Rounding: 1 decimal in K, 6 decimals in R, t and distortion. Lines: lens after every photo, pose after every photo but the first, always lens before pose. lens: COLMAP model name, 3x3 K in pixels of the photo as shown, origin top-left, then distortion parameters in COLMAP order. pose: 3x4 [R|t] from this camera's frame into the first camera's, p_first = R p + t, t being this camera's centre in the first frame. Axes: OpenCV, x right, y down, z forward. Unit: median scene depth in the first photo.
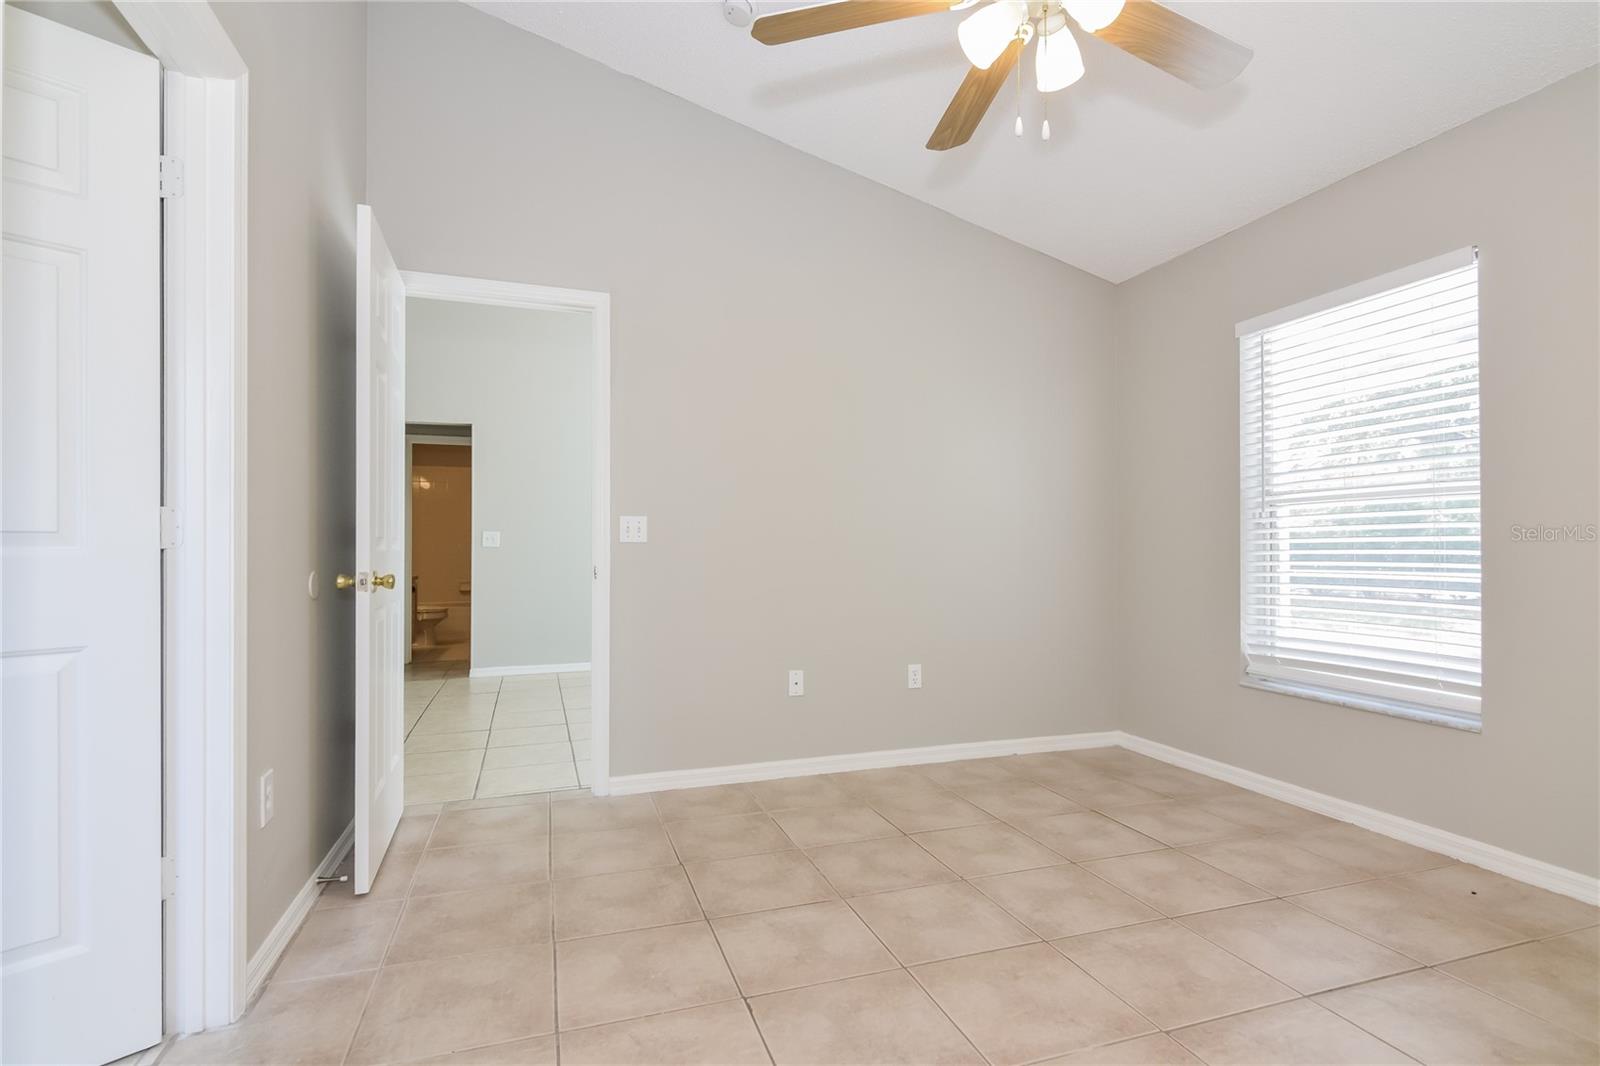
lens RADIAL K [[780.7, 0, 807.4], [0, 780.7, 542.9], [0, 0, 1]] dist [0.009698, -0.002003]
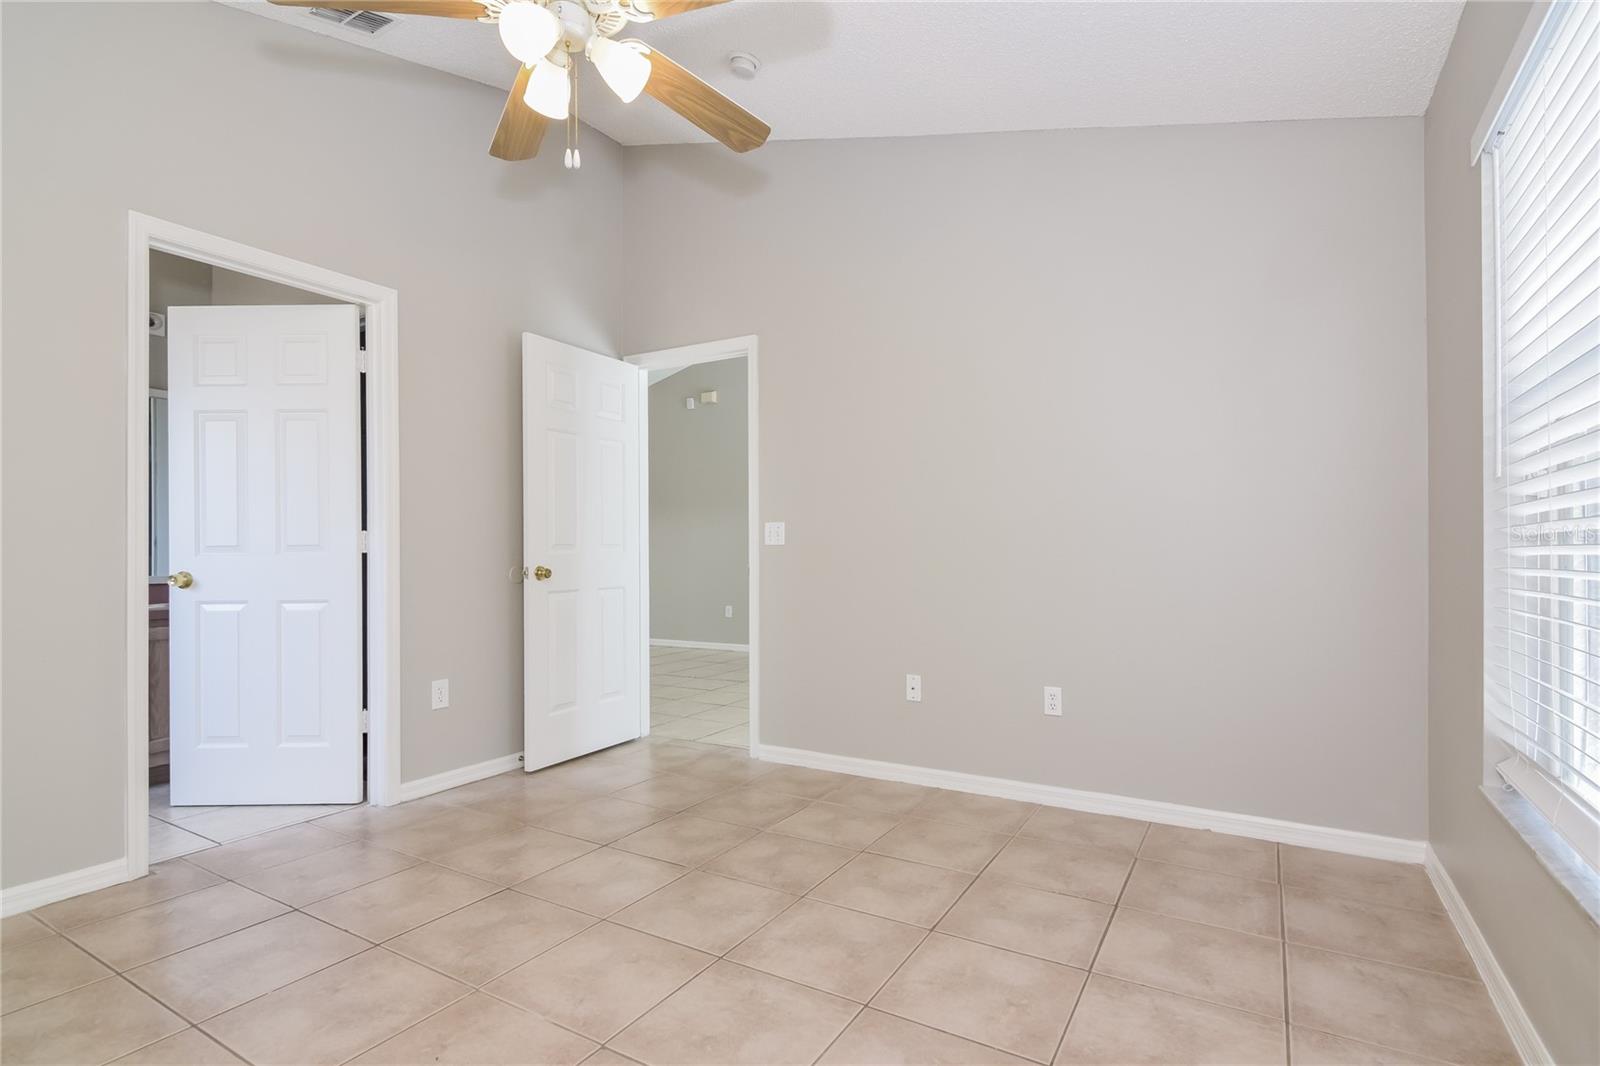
lens RADIAL K [[780.7, 0, 800.9], [0, 780.7, 541.6], [0, 0, 1]] dist [0.009698, -0.002003]
pose [[0.650220, -0.011996, -0.759651, 0.708881], [0.009913, 0.999924, -0.007304, 0.002938], [0.759681, -0.002781, 0.650290, 0.288744]]
